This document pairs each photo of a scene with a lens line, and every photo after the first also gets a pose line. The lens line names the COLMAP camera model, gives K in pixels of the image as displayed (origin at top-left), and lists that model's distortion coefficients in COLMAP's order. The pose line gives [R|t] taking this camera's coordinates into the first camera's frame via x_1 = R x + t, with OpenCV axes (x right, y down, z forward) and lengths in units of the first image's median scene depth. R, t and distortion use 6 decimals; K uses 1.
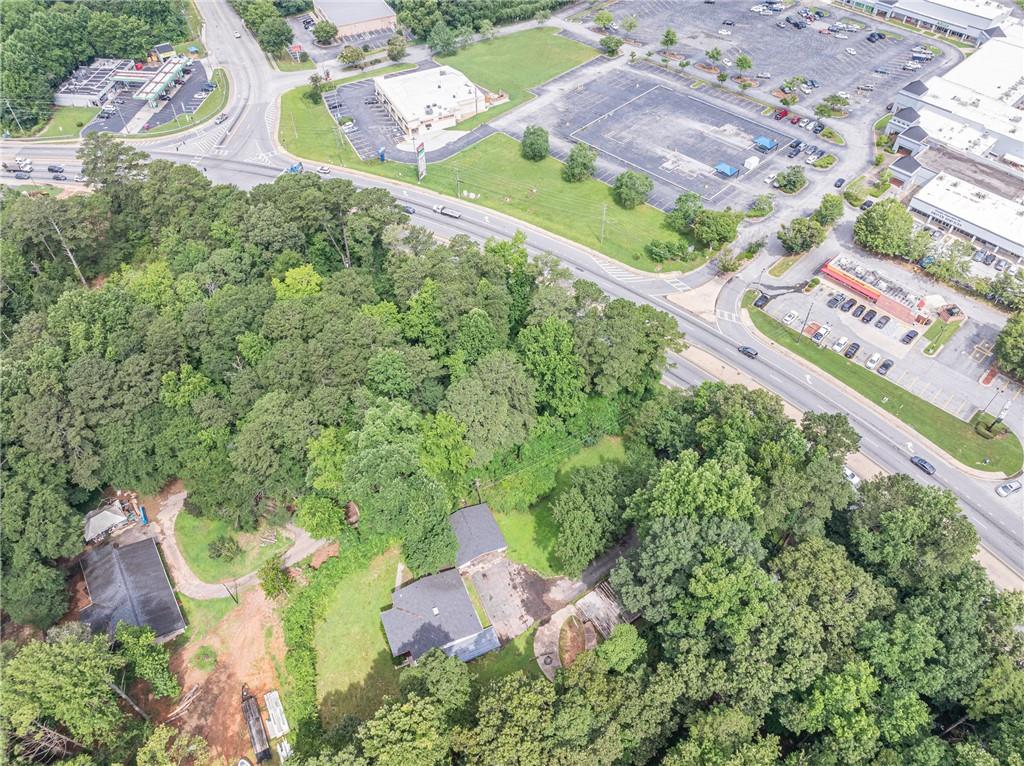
lens RADIAL K [[719.6, 0, 512.7], [0, 719.6, 382.6], [0, 0, 1]] dist [-0.052907, 0.025175]
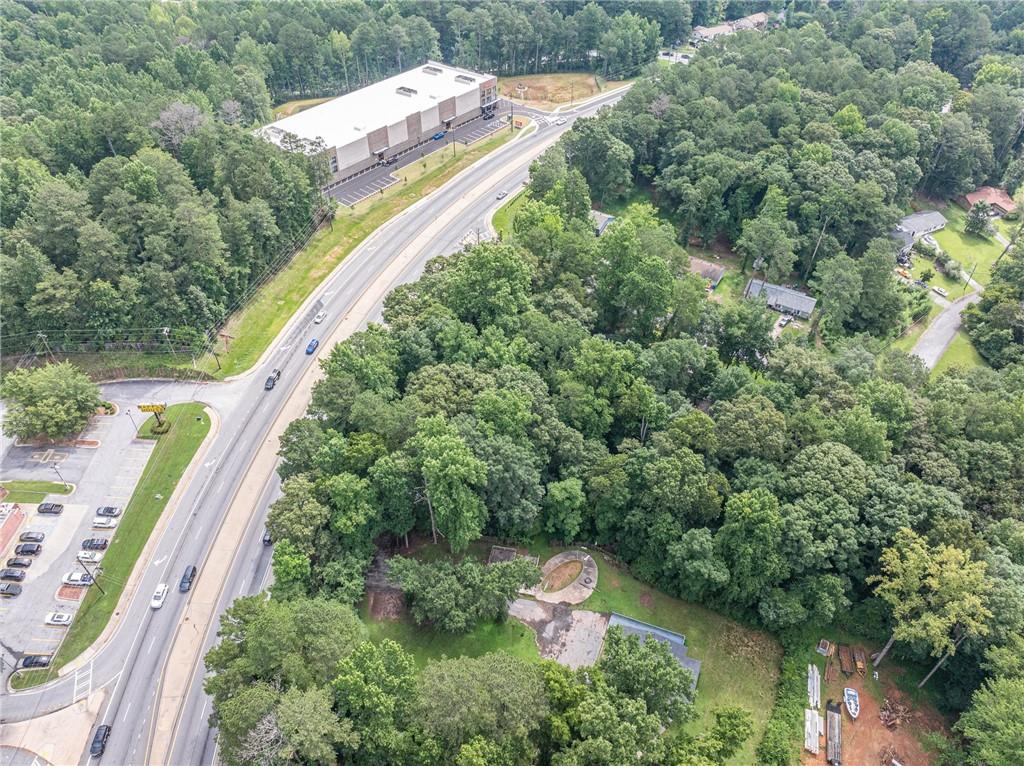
lens RADIAL K [[719.6, 0, 513.5], [0, 719.6, 386.3], [0, 0, 1]] dist [-0.052907, 0.025175]
pose [[-0.706761, -0.478366, 0.521205, -0.285532], [0.529793, 0.130356, 0.838049, -0.615948], [-0.468836, 0.868431, 0.161305, 0.531949]]
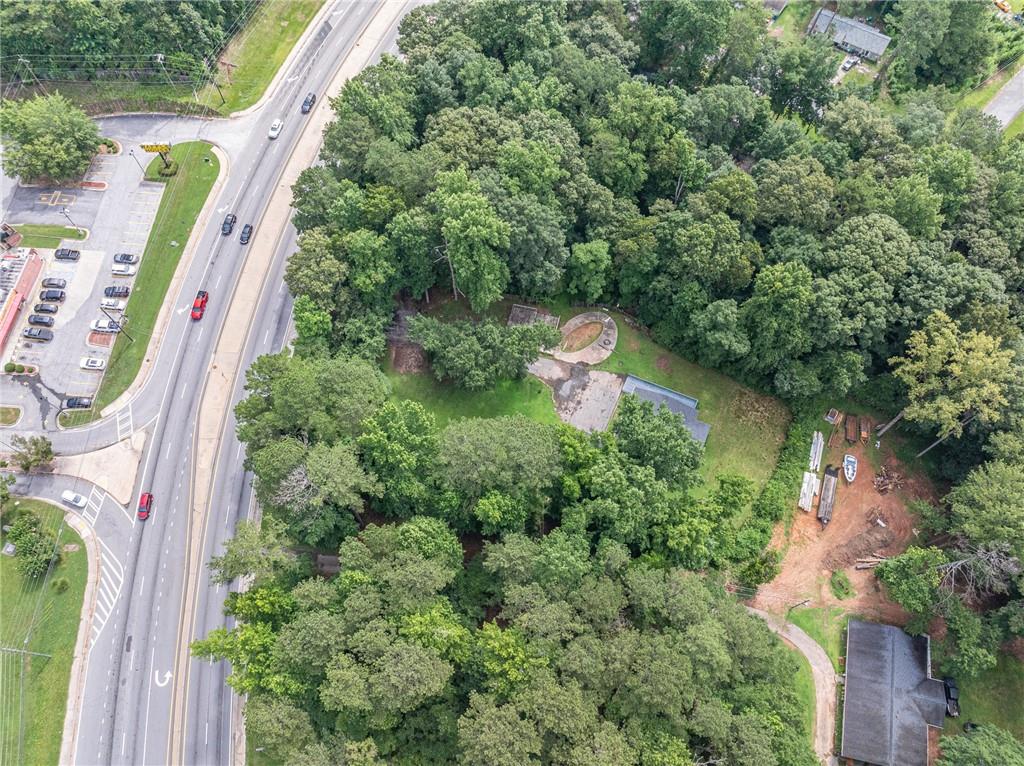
lens RADIAL K [[719.6, 0, 514.3], [0, 719.6, 385.1], [0, 0, 1]] dist [-0.052907, 0.025175]
pose [[-0.673418, -0.661511, 0.330016, -0.250681], [0.554611, -0.156917, 0.817181, -0.591396], [-0.488789, 0.733335, 0.472552, 0.511419]]
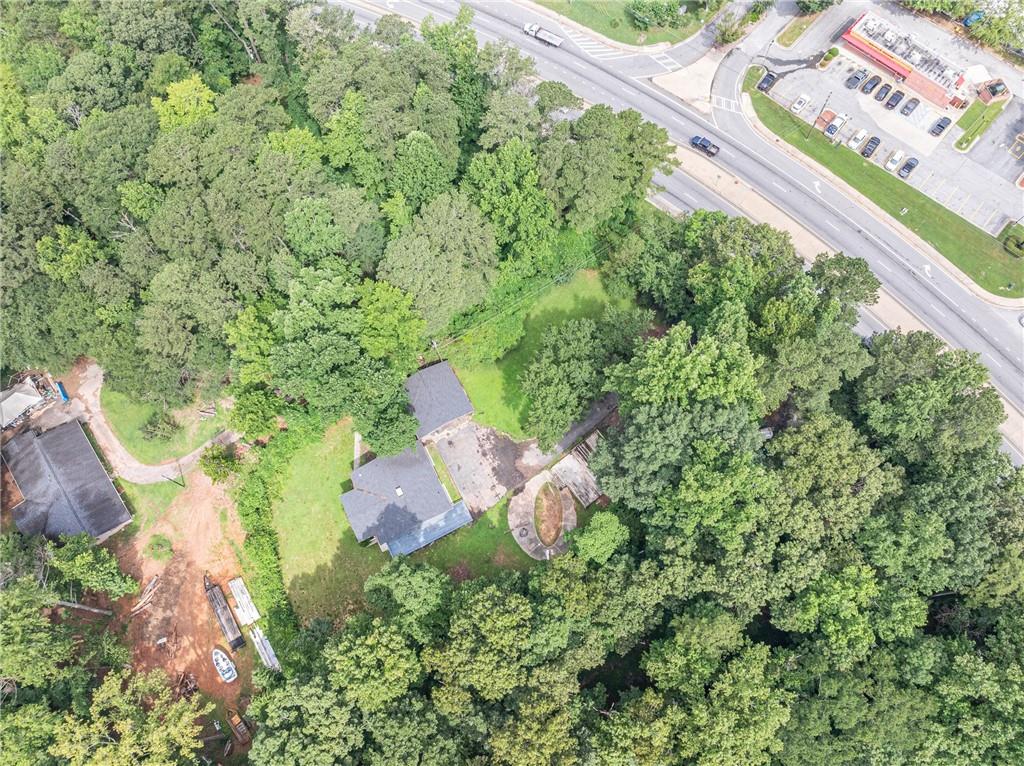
lens RADIAL K [[719.6, 0, 512.6], [0, 719.6, 382.9], [0, 0, 1]] dist [-0.052907, 0.025175]
pose [[0.997906, -0.059292, 0.025833, 0.019859], [0.046330, 0.934042, 0.354147, -0.118042], [-0.045127, -0.352208, 0.934833, 0.164776]]
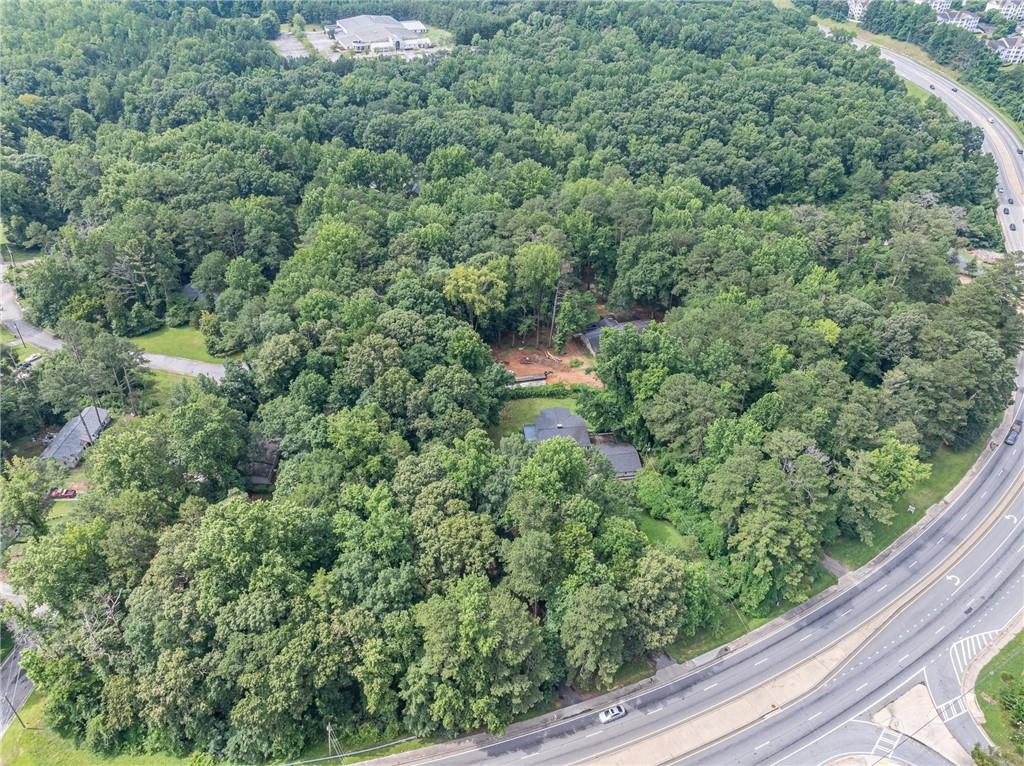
lens RADIAL K [[719.6, 0, 511.0], [0, 719.6, 386.1], [0, 0, 1]] dist [-0.052907, 0.025175]
pose [[-0.295923, 0.571511, -0.765379, 0.917865], [-0.722296, 0.390454, 0.570819, -0.444119], [0.625075, 0.721748, 0.297255, 0.392147]]
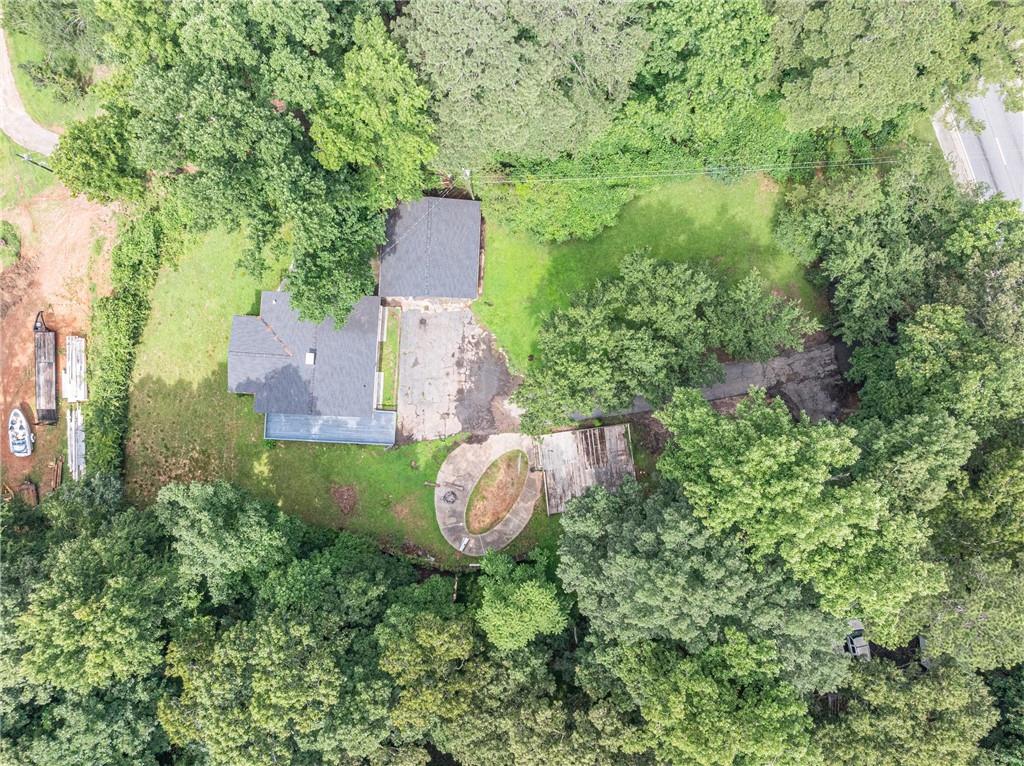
lens RADIAL K [[719.6, 0, 511.6], [0, 719.6, 384.9], [0, 0, 1]] dist [-0.052907, 0.025175]
pose [[0.892990, 0.449900, -0.012585, 0.054633], [-0.334053, 0.681271, 0.651366, -0.101489], [0.301624, -0.577459, 0.758659, 0.527148]]
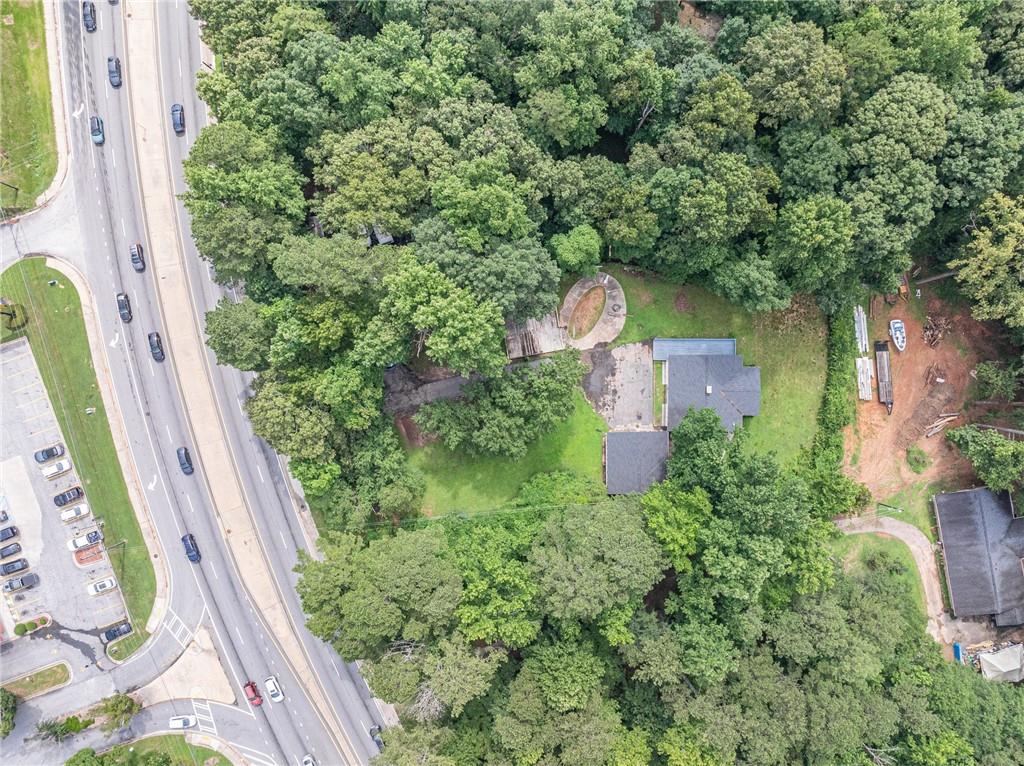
lens RADIAL K [[719.6, 0, 512.7], [0, 719.6, 383.4], [0, 0, 1]] dist [-0.052907, 0.025175]
pose [[-0.913168, -0.407069, 0.020477, 0.106485], [0.313617, -0.669666, 0.673195, -0.369361], [-0.260324, 0.621162, 0.739181, 0.315507]]
